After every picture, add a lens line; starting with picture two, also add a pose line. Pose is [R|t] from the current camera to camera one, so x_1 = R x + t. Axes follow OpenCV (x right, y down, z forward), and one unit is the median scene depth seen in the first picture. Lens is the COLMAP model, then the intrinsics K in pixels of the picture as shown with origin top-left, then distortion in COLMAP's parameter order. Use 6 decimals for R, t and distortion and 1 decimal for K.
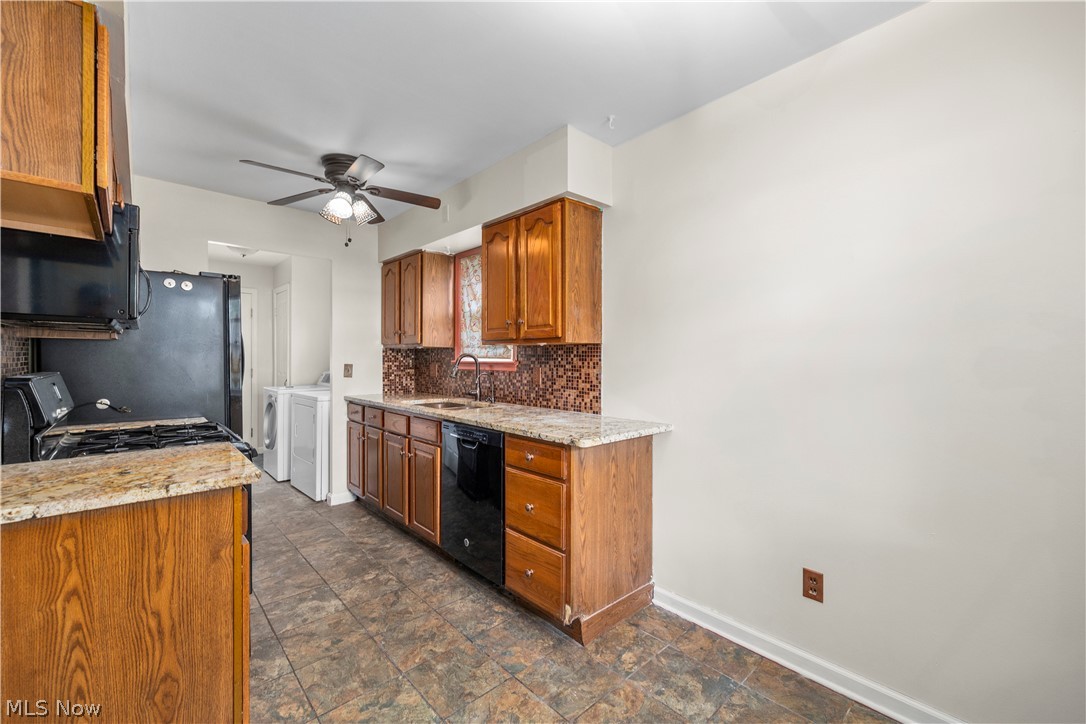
lens RADIAL K [[452.6, 0, 537.6], [0, 452.6, 363.9], [0, 0, 1]] dist [0.020101, -0.000416]
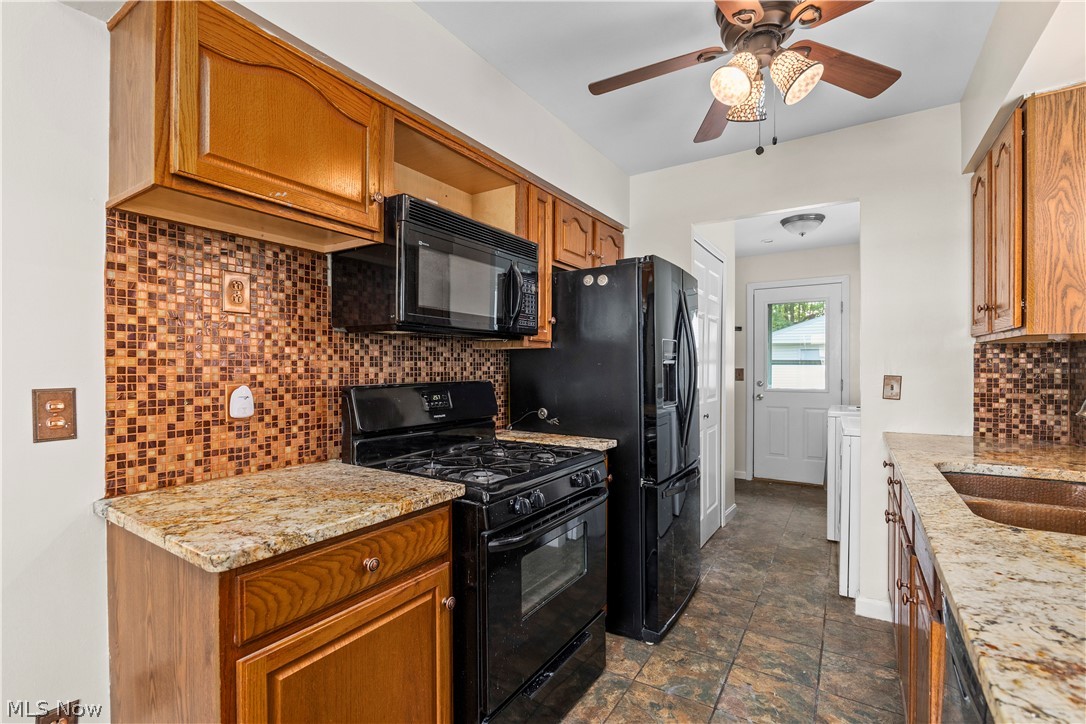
lens RADIAL K [[468.9, 0, 533.2], [0, 468.9, 369.1], [0, 0, 1]] dist [-0.018632, -0.000541]
pose [[0.252800, 0.000968, -0.967518, 0.028968], [-0.007562, 0.999971, -0.000976, -0.004463], [0.967489, 0.007563, 0.252800, 0.530290]]
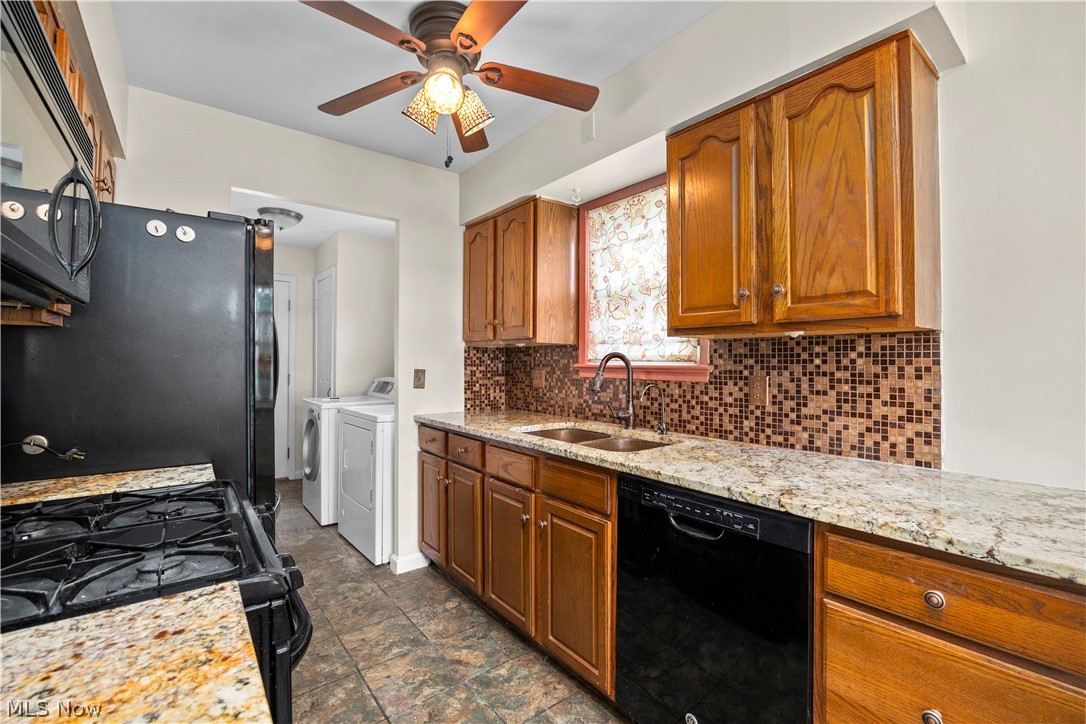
lens RADIAL K [[468.9, 0, 538.2], [0, 468.9, 359.8], [0, 0, 1]] dist [-0.018632, -0.000541]
pose [[0.997679, -0.001154, -0.068079, -0.230822], [0.000036, 0.999865, -0.016419, -0.002786], [0.068089, 0.016378, 0.997545, 0.366242]]
